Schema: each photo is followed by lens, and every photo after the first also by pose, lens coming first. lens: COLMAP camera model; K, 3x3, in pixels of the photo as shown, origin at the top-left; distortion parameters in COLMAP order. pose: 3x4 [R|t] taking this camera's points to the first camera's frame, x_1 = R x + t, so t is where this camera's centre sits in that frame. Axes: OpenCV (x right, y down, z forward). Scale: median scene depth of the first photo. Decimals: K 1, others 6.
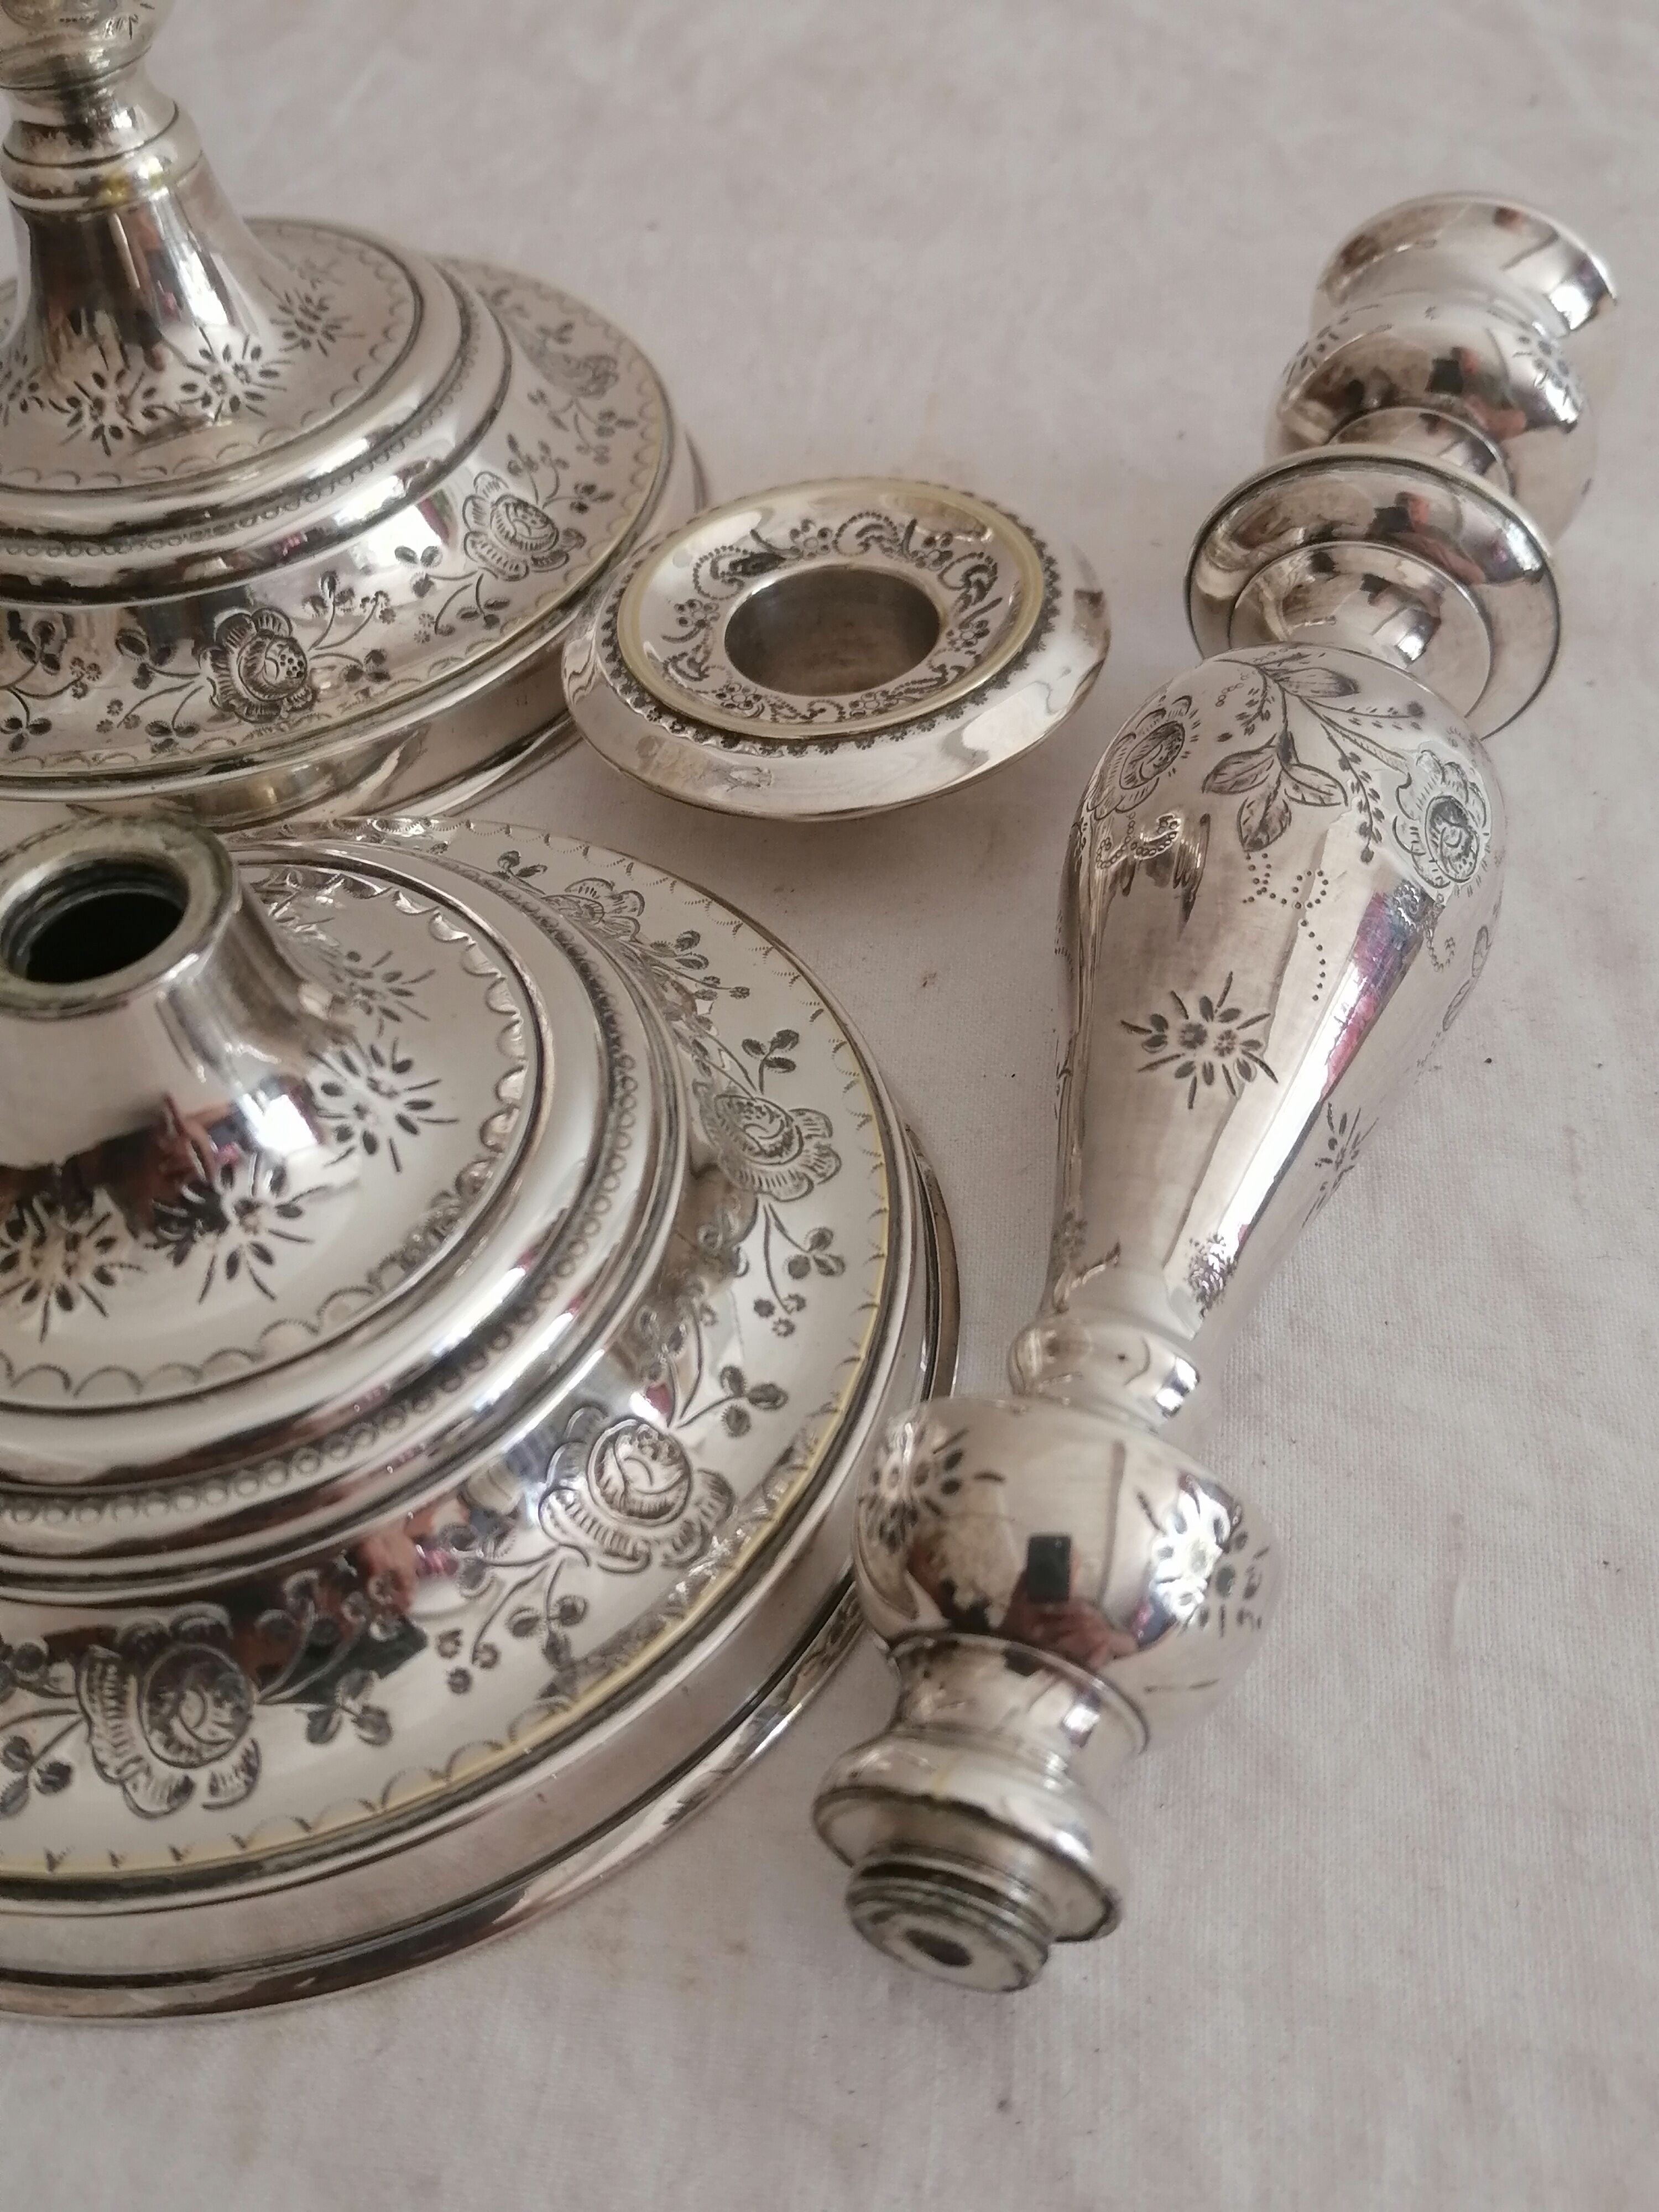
lens RADIAL K [[2226.0, 0, 818.5], [0, 2226.0, 1078.7], [0, 0, 1]] dist [0.038493, -0.134906]
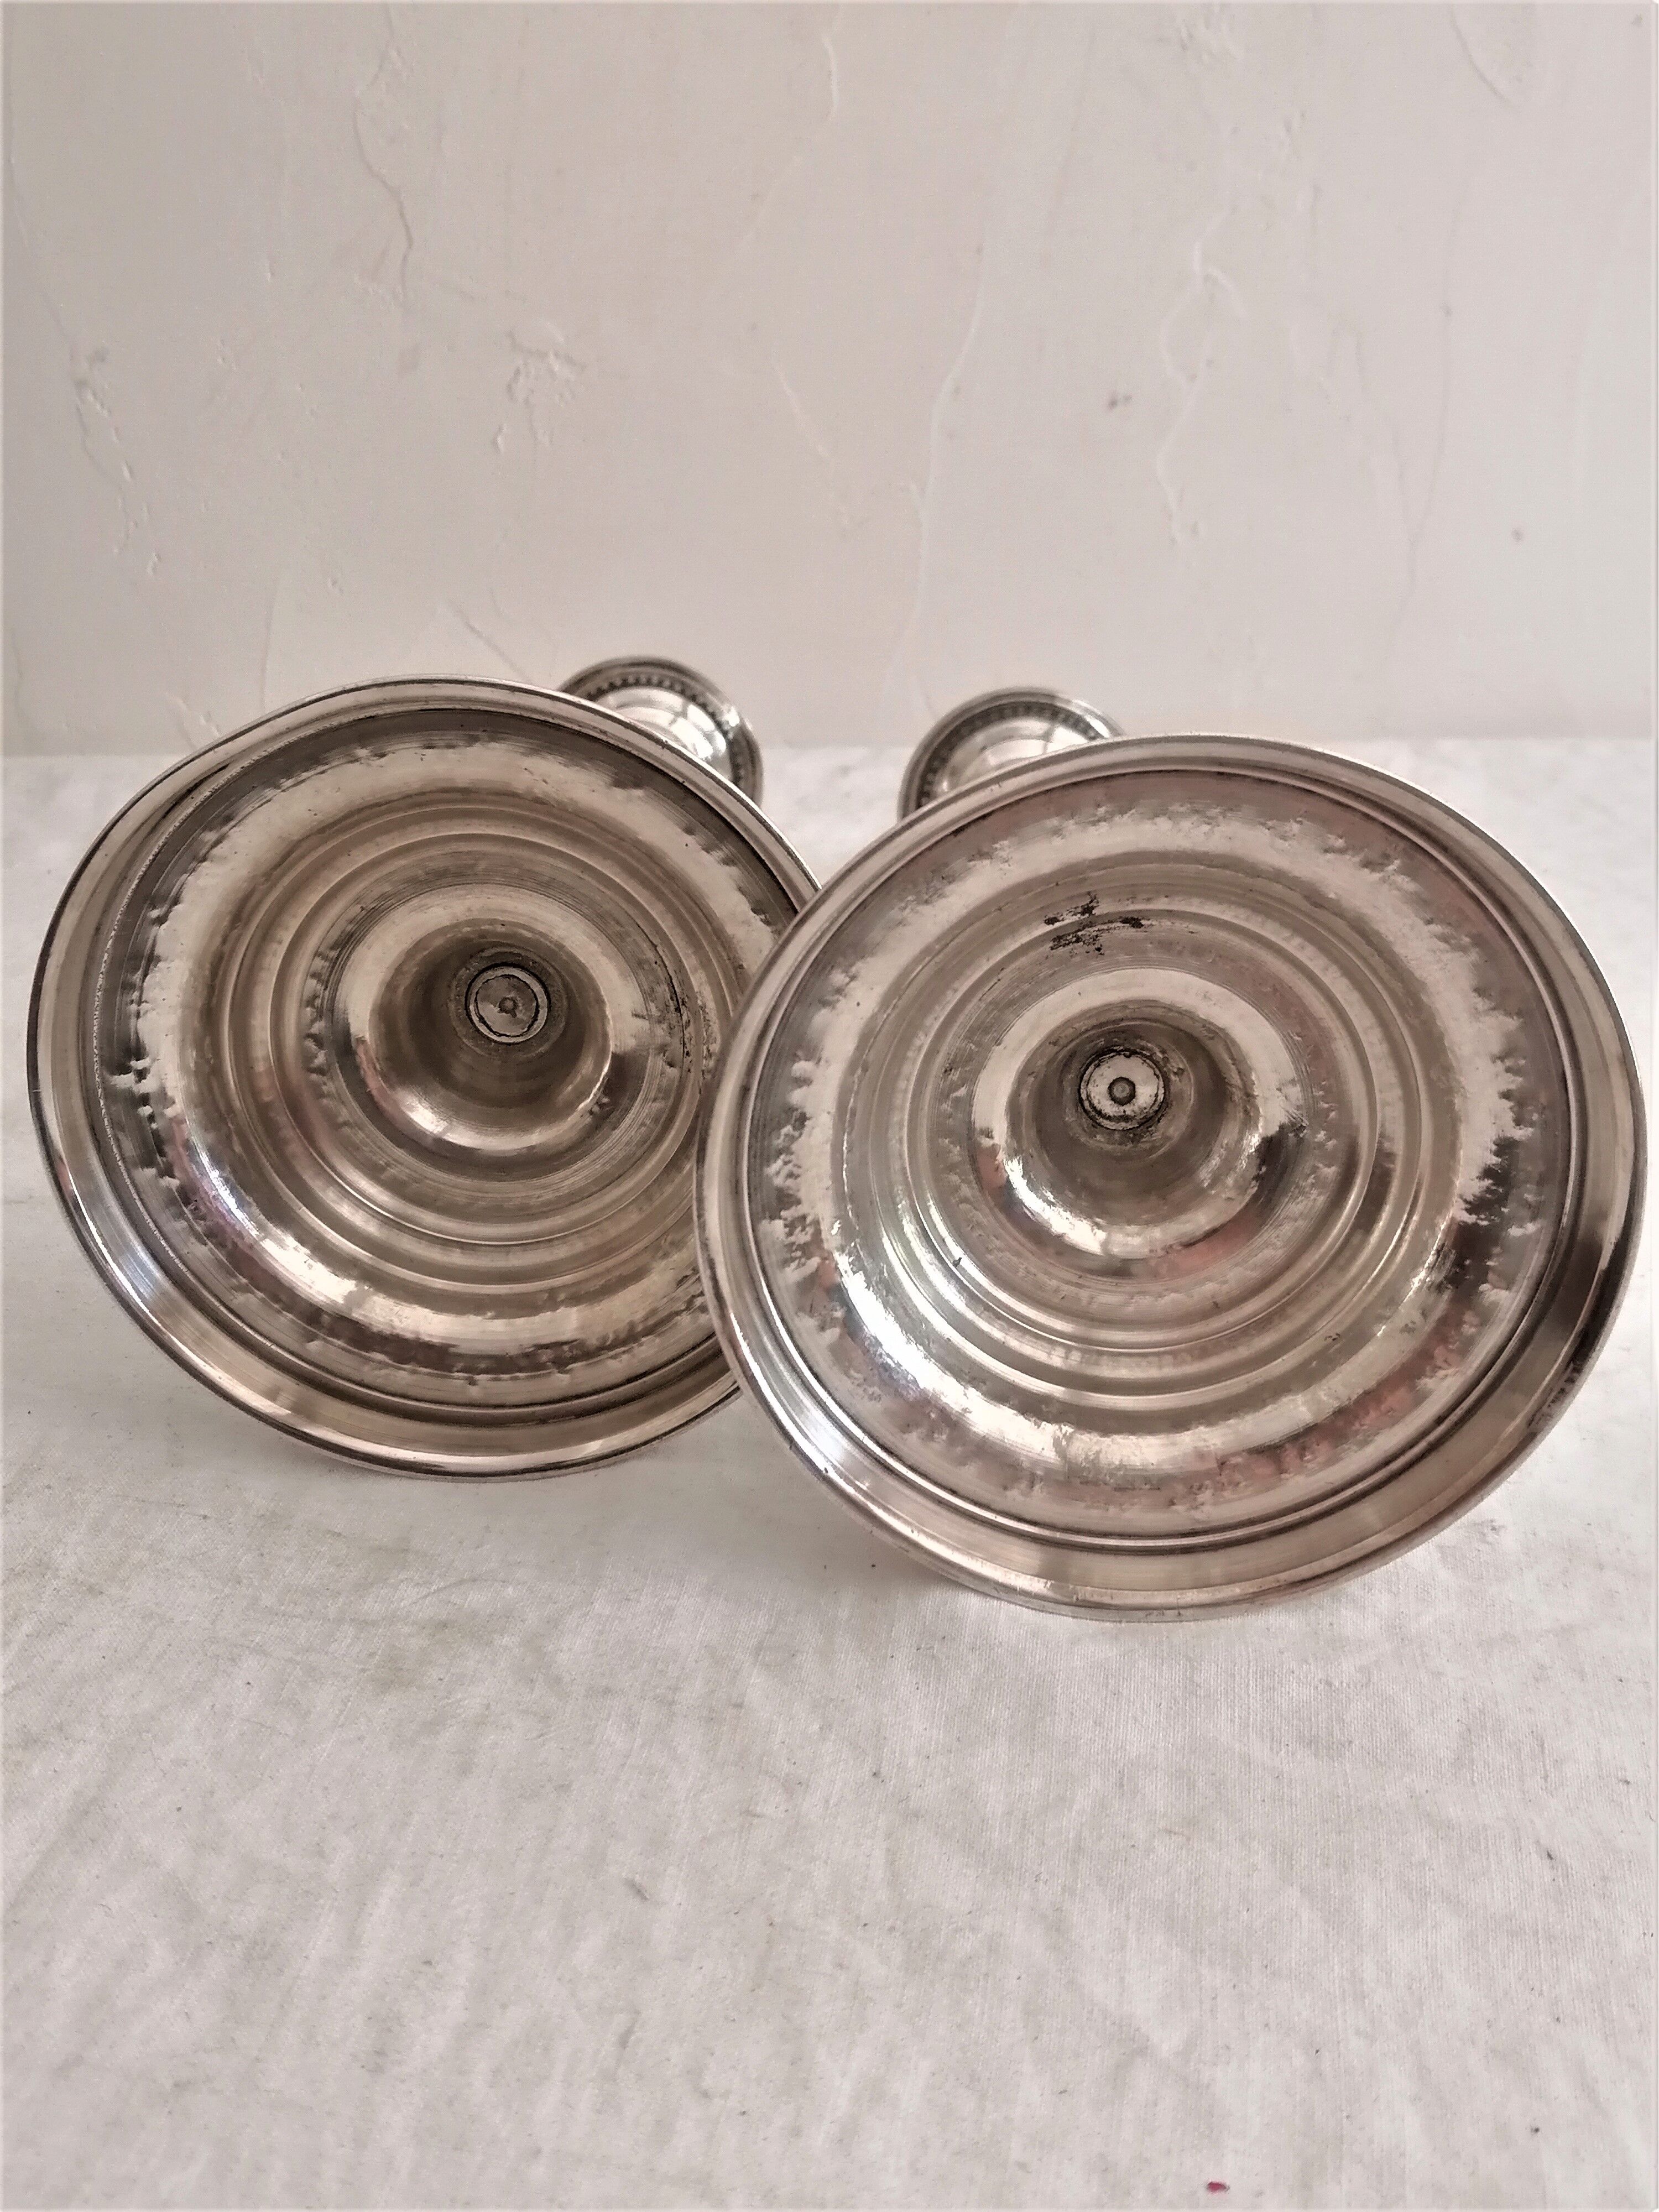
lens RADIAL K [[2226.0, 0, 818.5], [0, 2226.0, 1078.7], [0, 0, 1]] dist [0.038493, -0.134906]
pose [[0.995882, 0.089355, -0.015330, 0.009334], [-0.089118, 0.933797, -0.346528, 0.461887], [-0.016649, 0.346467, 0.937914, -0.778633]]
